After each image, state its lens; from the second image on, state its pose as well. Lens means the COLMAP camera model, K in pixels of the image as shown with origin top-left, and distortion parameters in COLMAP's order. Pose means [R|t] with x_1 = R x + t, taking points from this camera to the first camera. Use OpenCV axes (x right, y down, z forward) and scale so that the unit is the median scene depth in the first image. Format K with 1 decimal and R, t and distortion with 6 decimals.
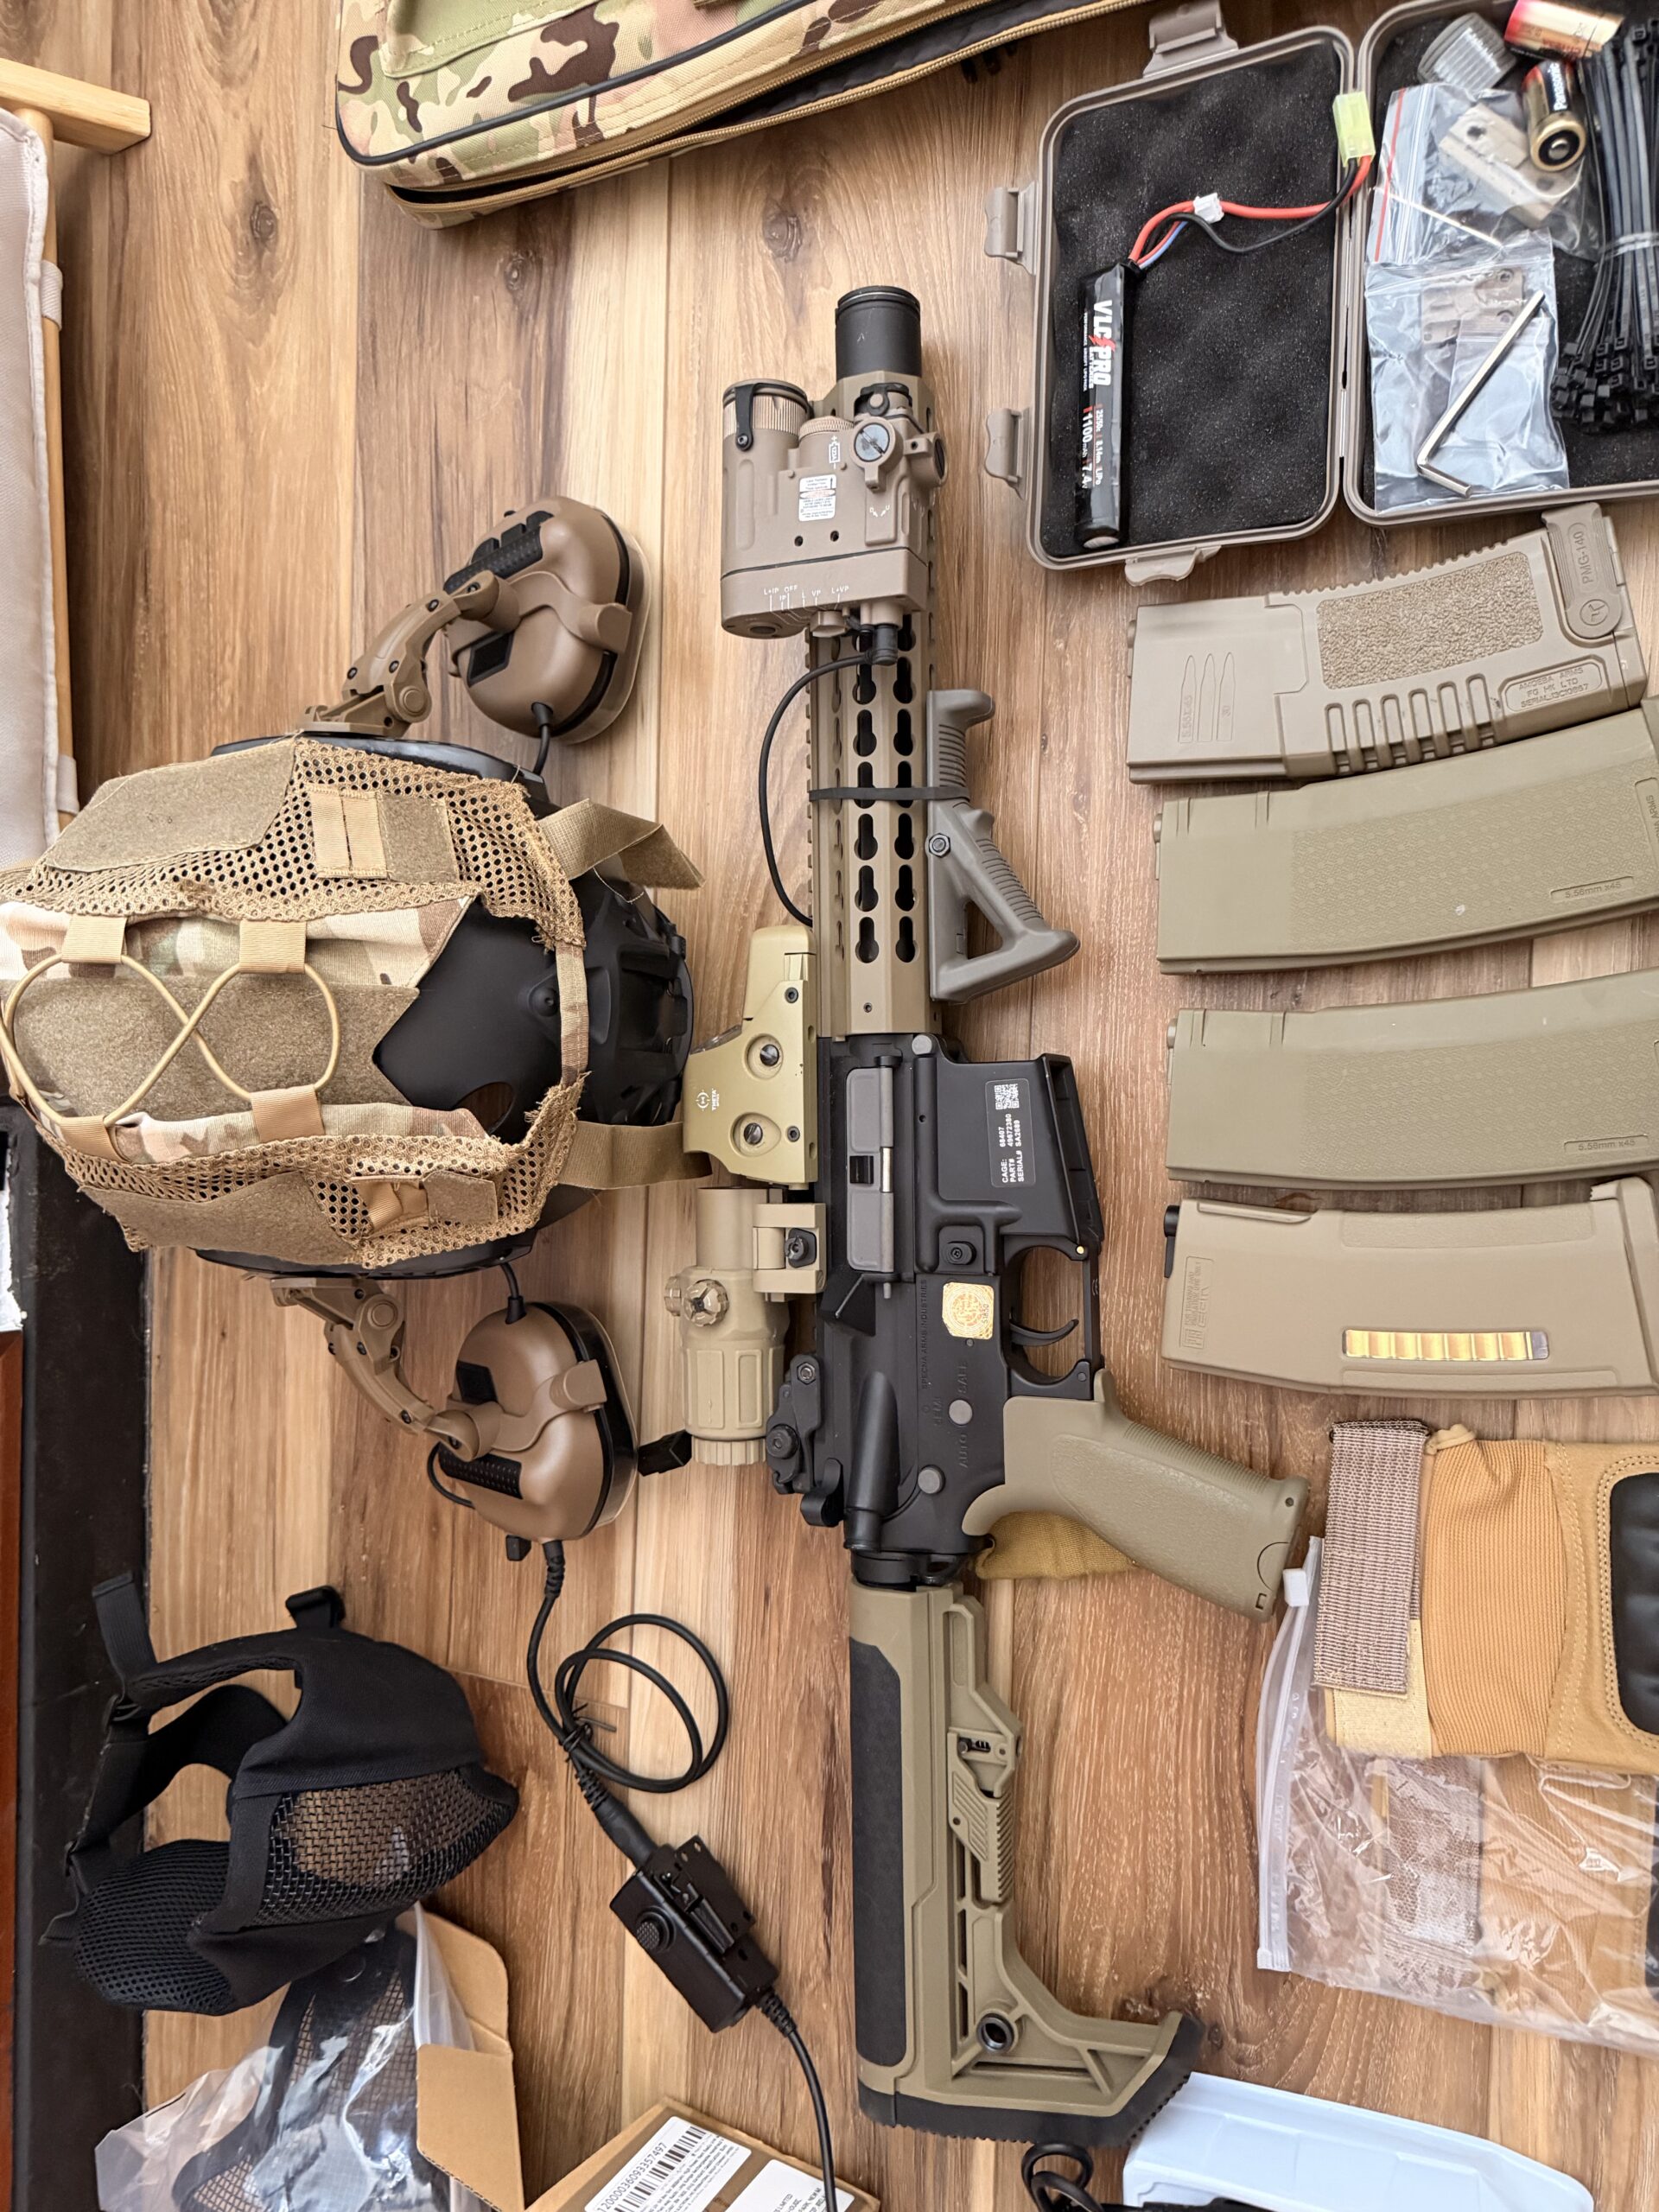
lens RADIAL K [[1564.3, 0, 828.3], [0, 1564.3, 1110.0], [0, 0, 1]] dist [0.065905, -0.116964]
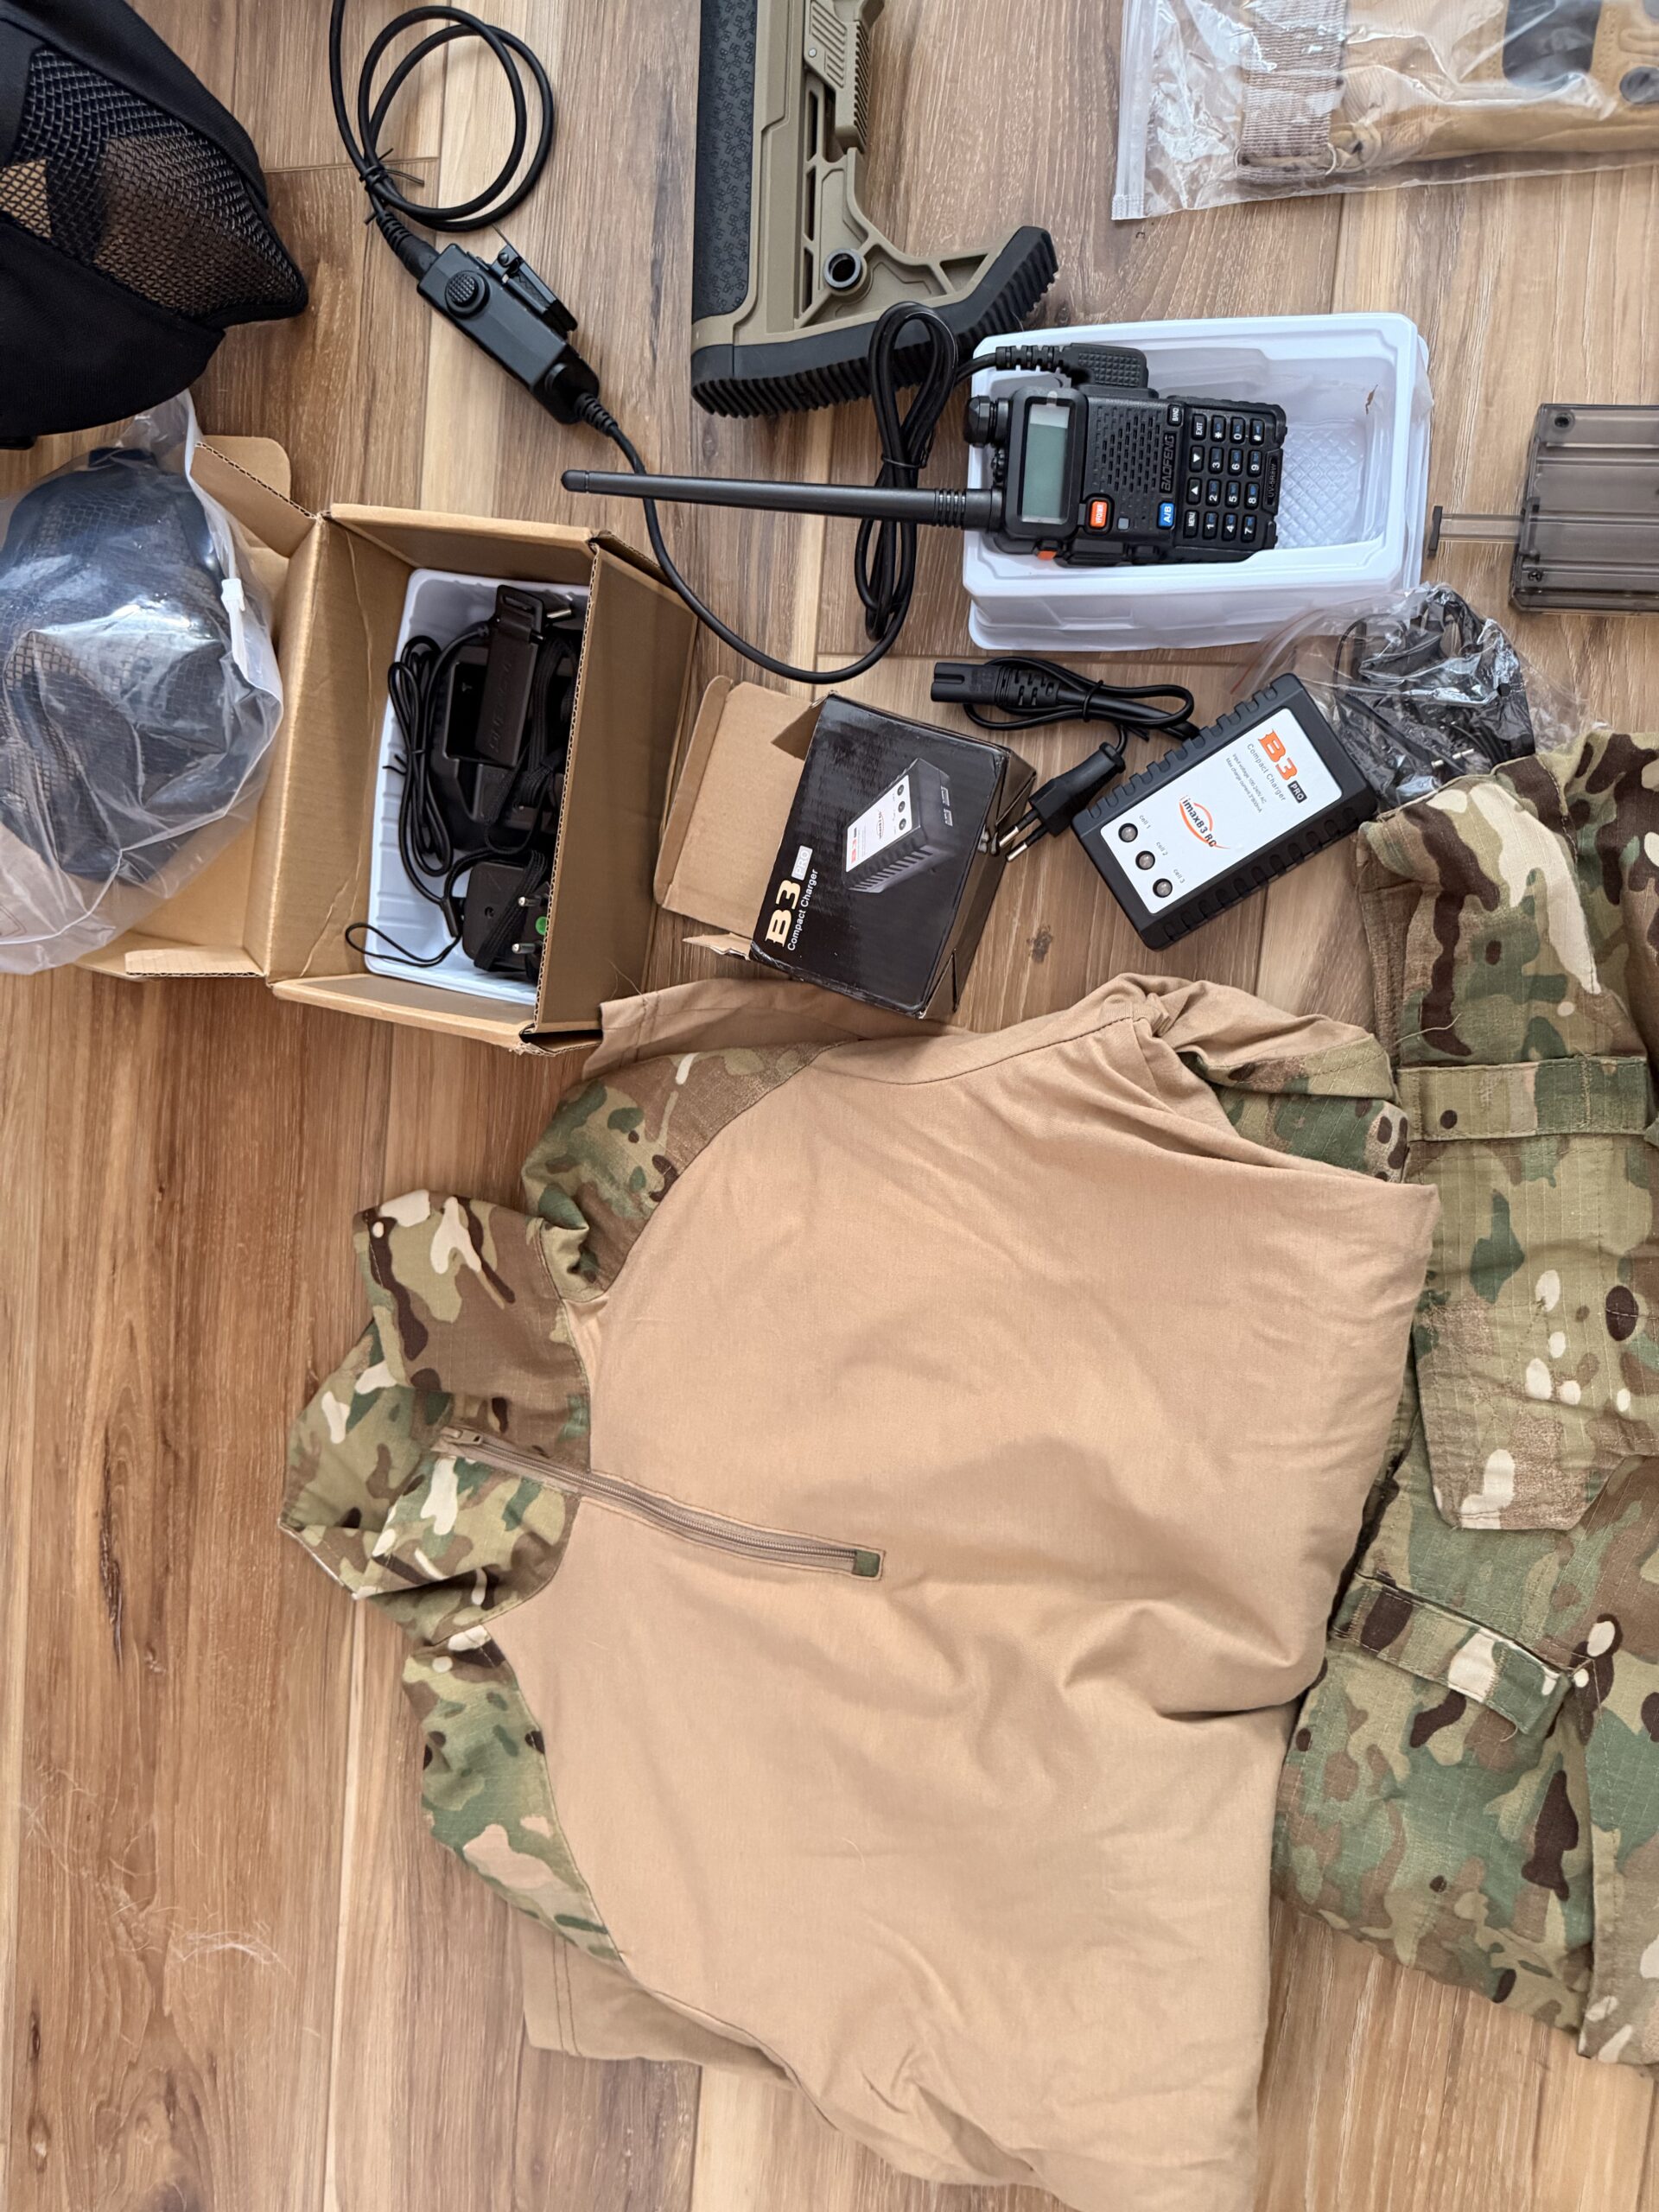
lens RADIAL K [[1601.4, 0, 826.1], [0, 1601.4, 1104.1], [0, 0, 1]] dist [-0.004102, -0.002331]
pose [[0.985476, 0.040297, 0.164964, -0.042102], [-0.053153, 0.995820, 0.074274, 0.987104], [-0.161282, -0.081964, 0.983499, 0.007557]]
